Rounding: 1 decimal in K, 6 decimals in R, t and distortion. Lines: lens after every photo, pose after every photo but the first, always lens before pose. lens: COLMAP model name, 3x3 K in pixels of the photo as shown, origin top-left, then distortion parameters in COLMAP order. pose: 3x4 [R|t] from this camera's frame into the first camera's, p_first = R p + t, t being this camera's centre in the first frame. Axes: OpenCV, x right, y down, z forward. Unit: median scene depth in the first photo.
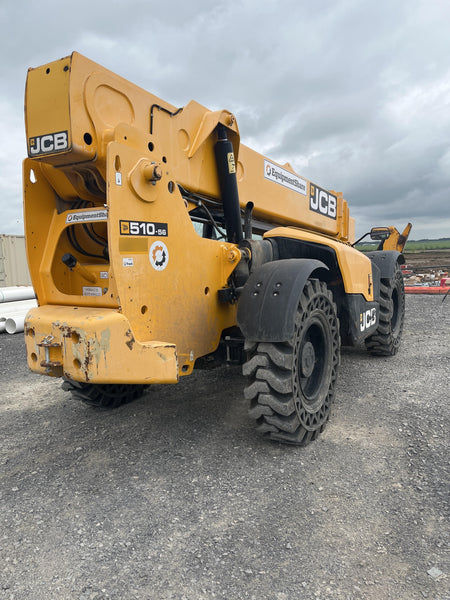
lens RADIAL K [[454.8, 0, 220.4], [0, 454.8, 300.2], [0, 0, 1]] dist [0.041598, -0.001126]
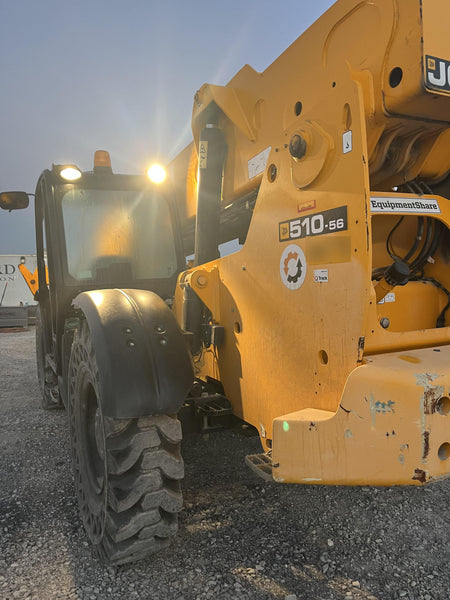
lens RADIAL K [[459.2, 0, 225.0], [0, 459.2, 300.0], [0, 0, 1]] dist [0.037837, 0.000766]
pose [[-0.557445, 0.066694, -0.827530, 0.457576], [-0.044794, 0.992900, 0.110197, -0.117916], [0.829004, 0.098498, -0.550500, 1.271061]]
